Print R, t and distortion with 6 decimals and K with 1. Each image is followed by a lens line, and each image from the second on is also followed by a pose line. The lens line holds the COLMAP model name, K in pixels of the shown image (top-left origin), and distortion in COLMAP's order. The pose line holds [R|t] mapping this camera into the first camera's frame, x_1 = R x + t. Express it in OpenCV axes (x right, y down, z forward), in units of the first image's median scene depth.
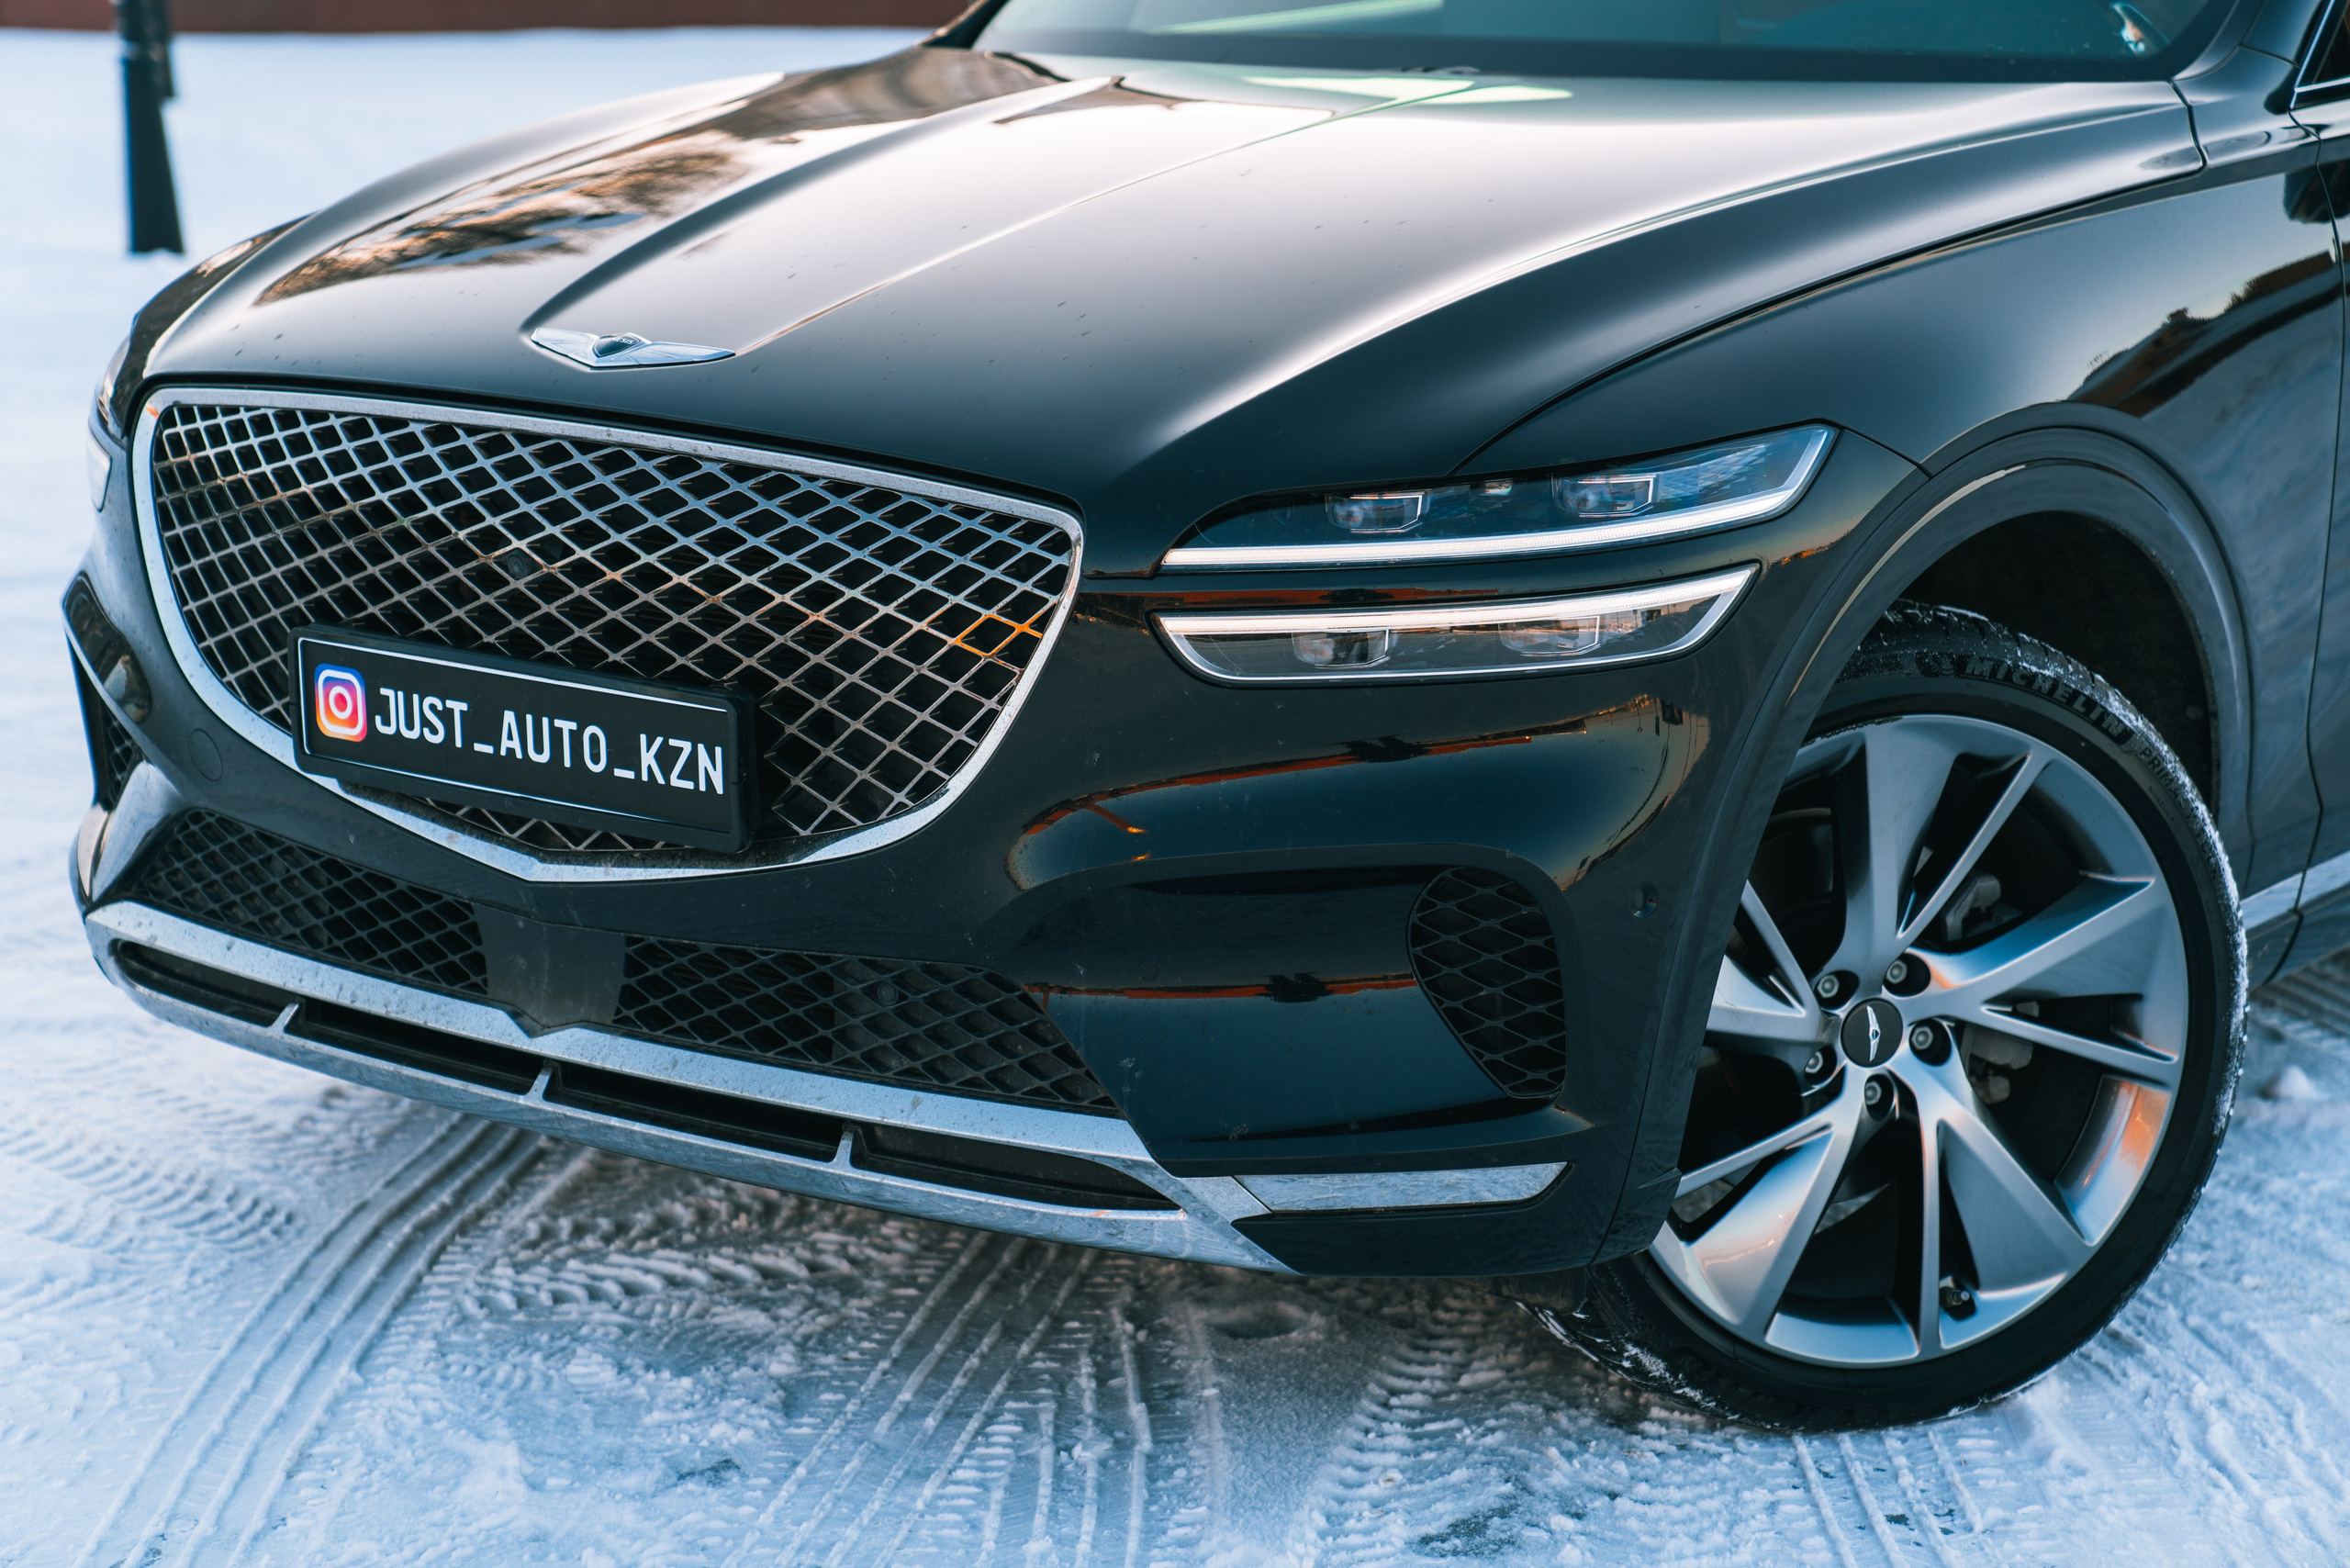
lens RADIAL K [[4440.2, 0, 1162.6], [0, 4440.2, 770.0], [0, 0, 1]] dist [0.698369, 0.000000]
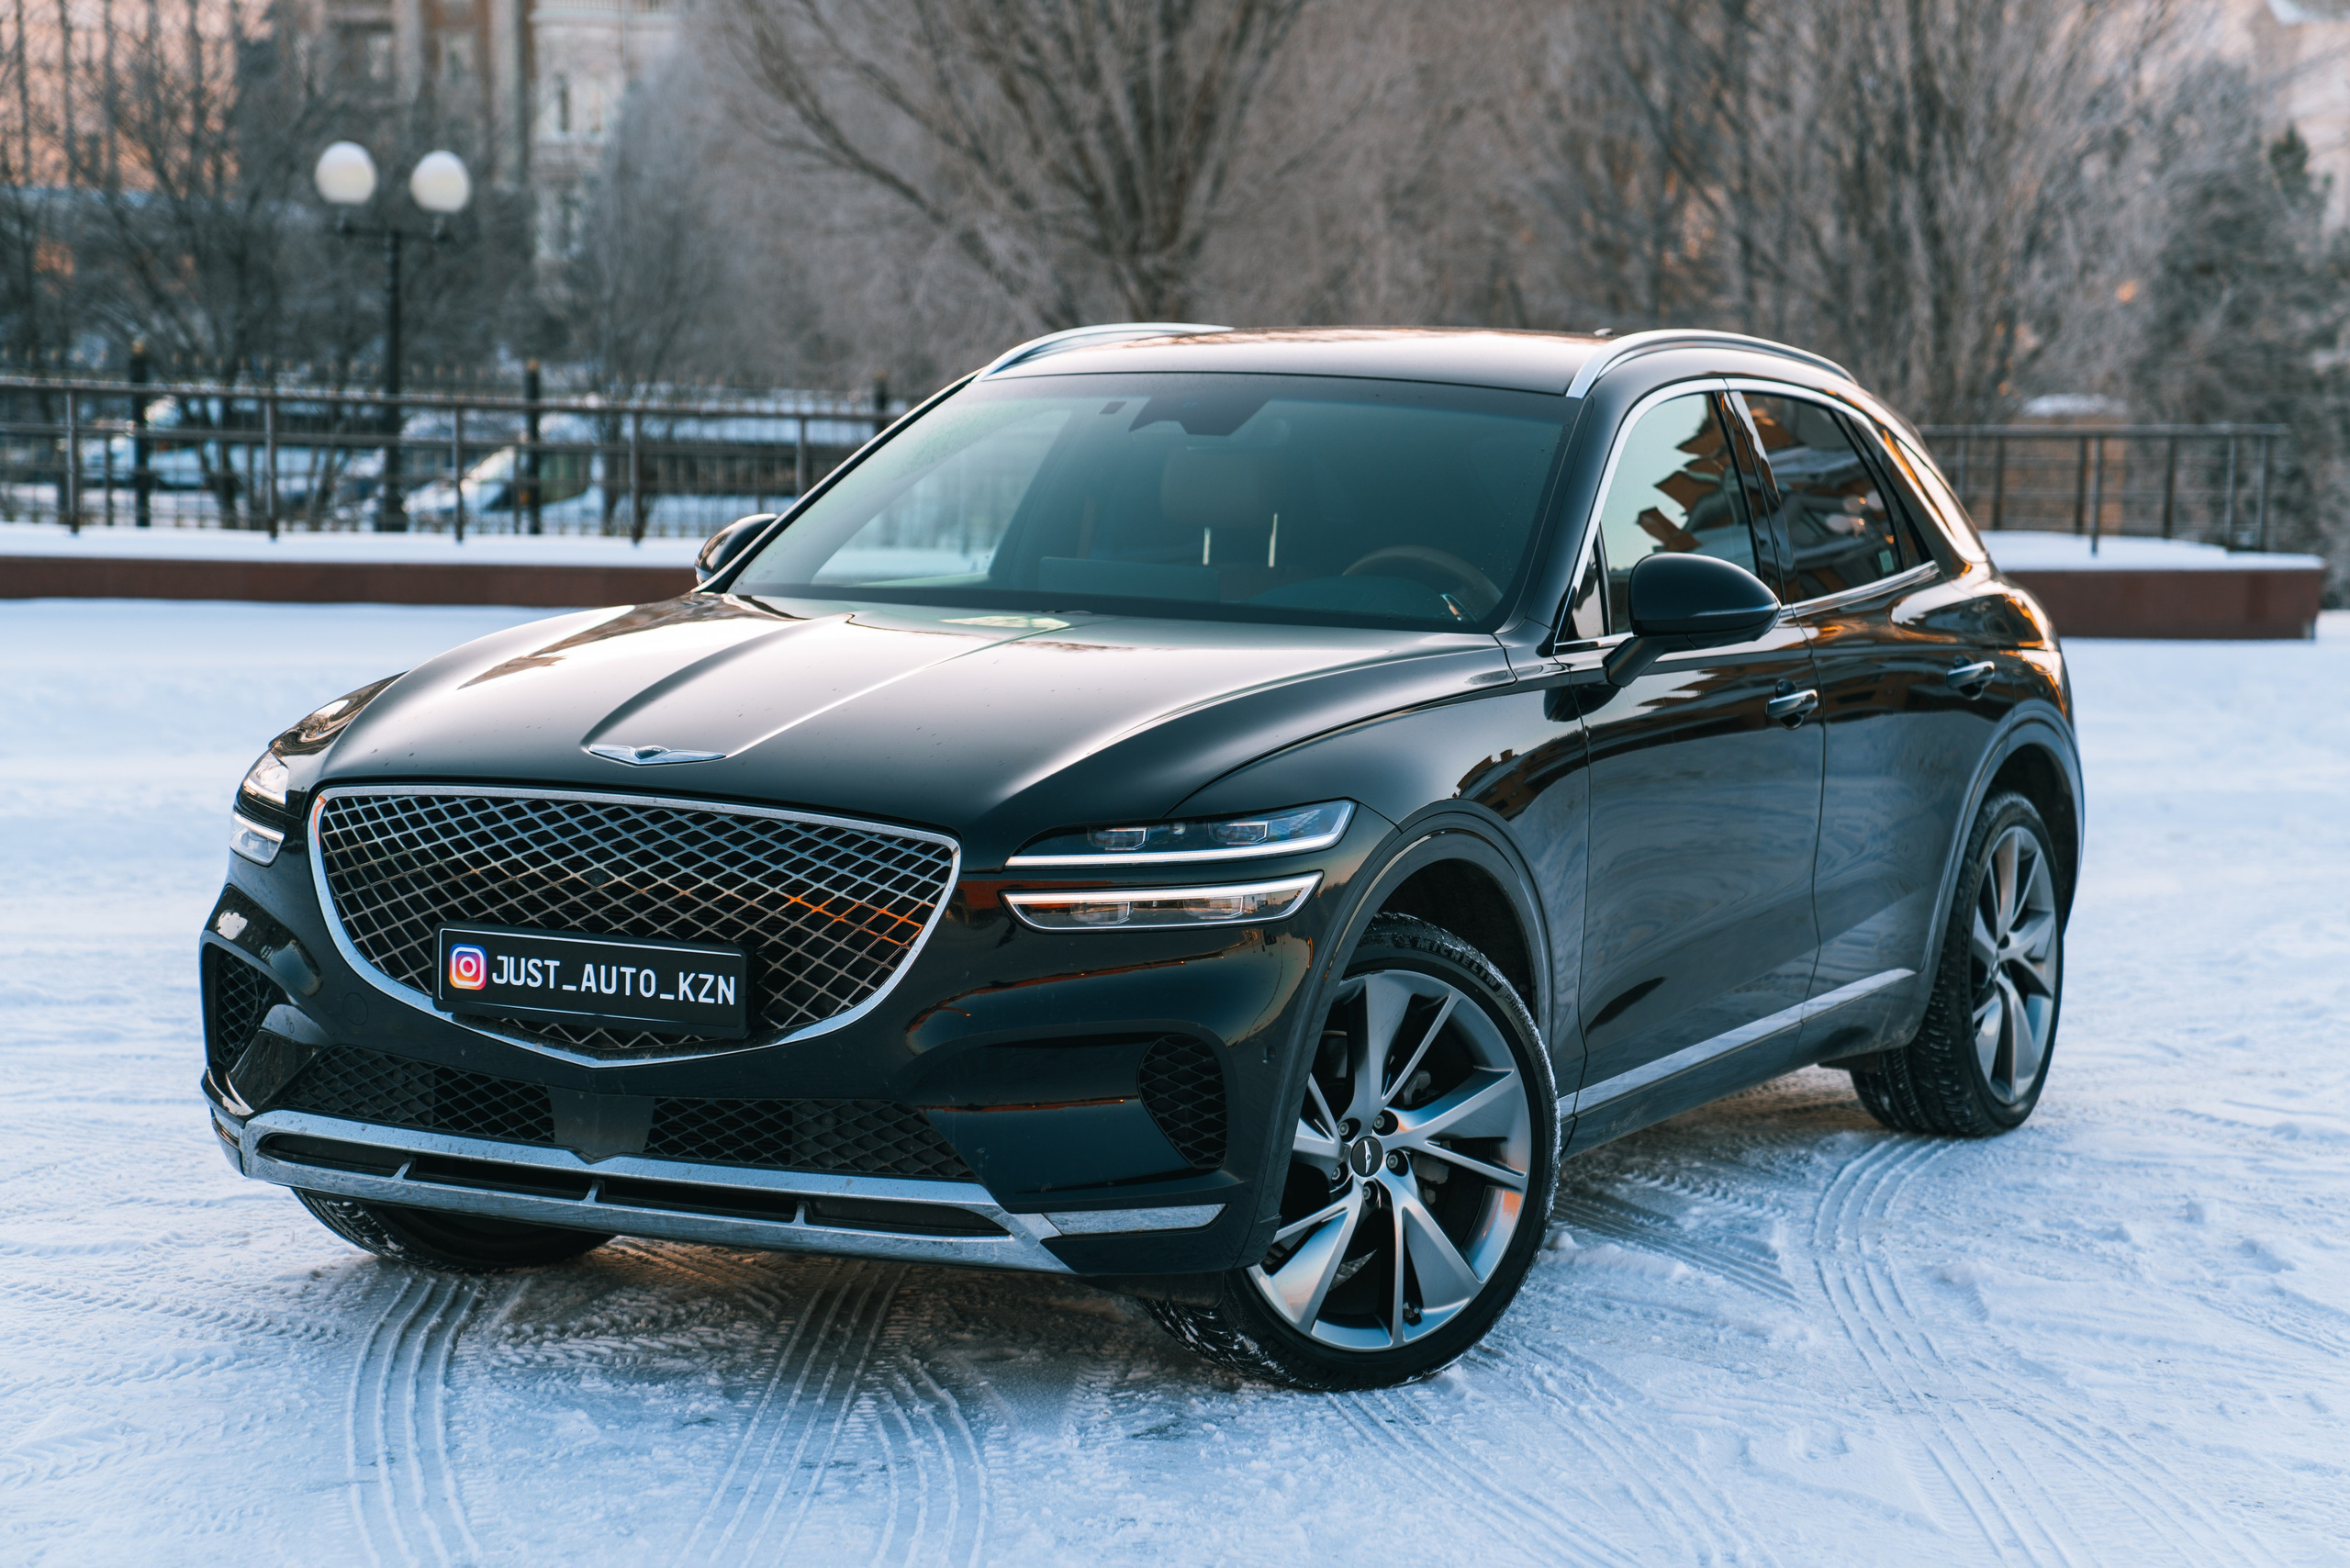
lens RADIAL K [[4440.2, 0, 1177.5], [0, 4440.2, 800.0], [0, 0, 1]] dist [0.698369, 0.000000]
pose [[0.981640, 0.010929, 0.190428, -0.247161], [0.012704, 0.992394, -0.122442, 0.133617], [-0.190318, 0.122613, 0.974035, -0.685844]]
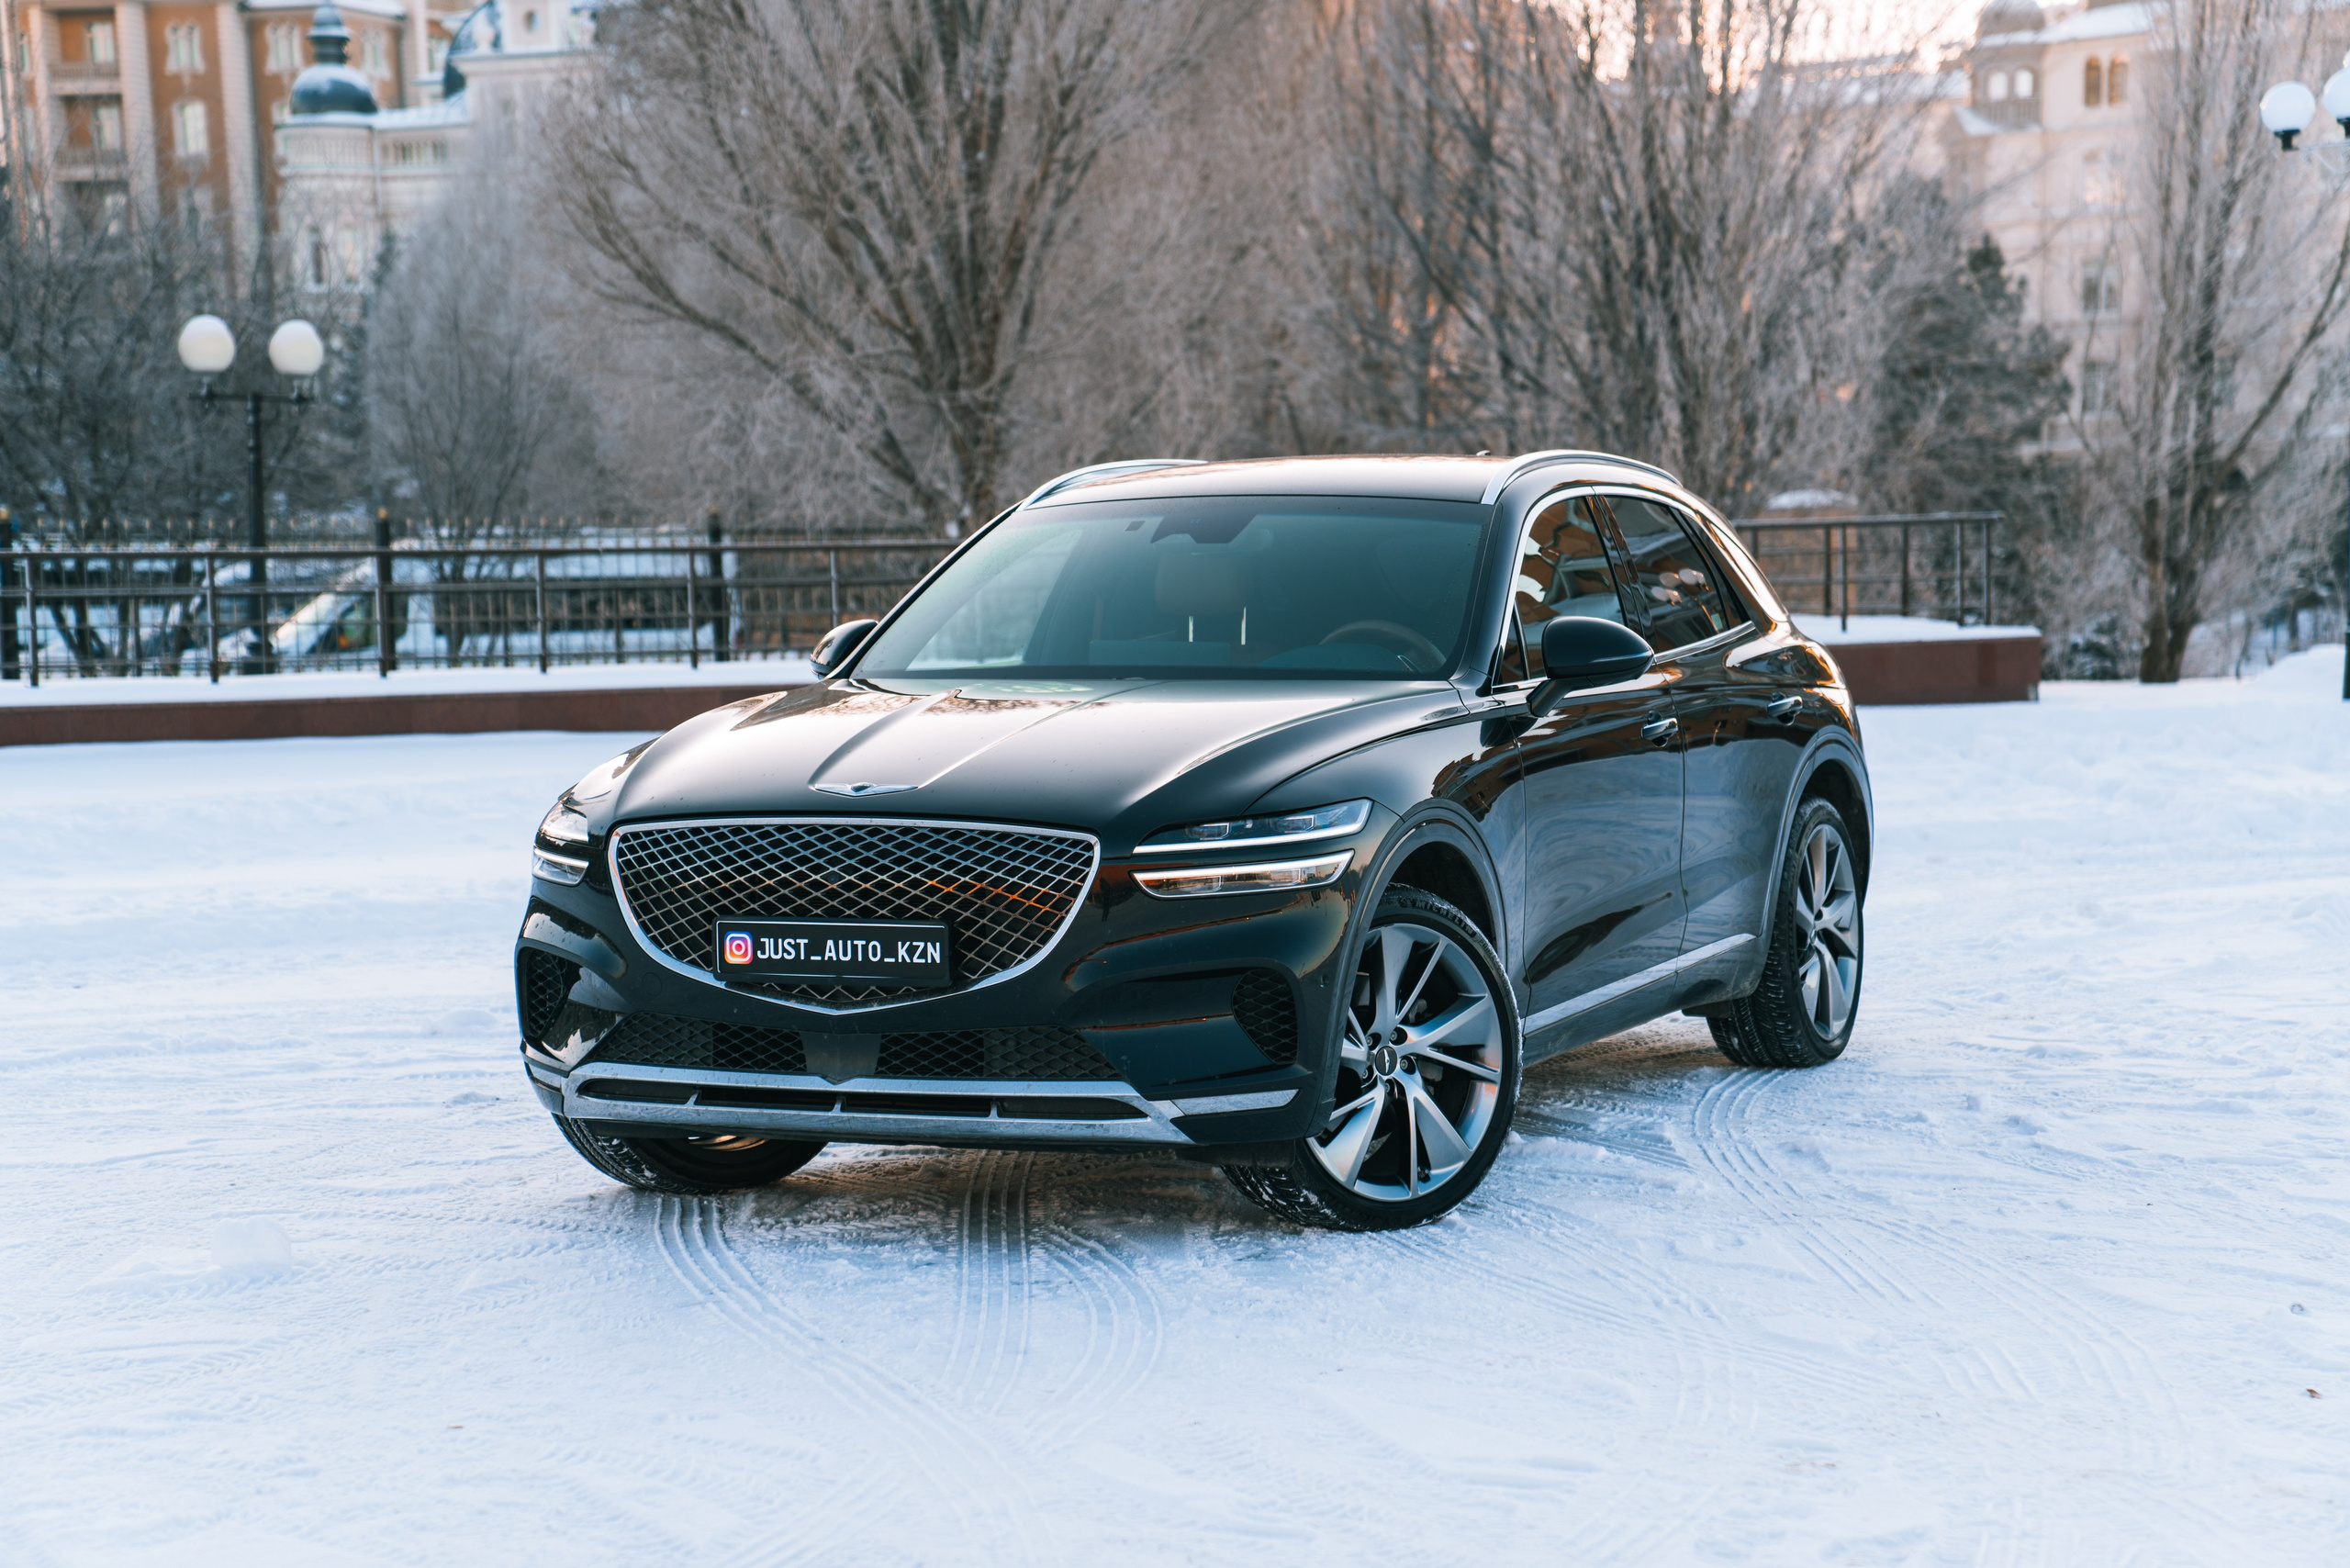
lens RADIAL K [[4440.2, 0, 1175.4], [0, 4440.2, 787.4], [0, 0, 1]] dist [0.698369, 0.000000]
pose [[0.969962, -0.026484, 0.241809, -0.524486], [0.064114, 0.986741, -0.149104, 0.263696], [-0.234654, 0.160129, 0.958799, -1.271705]]
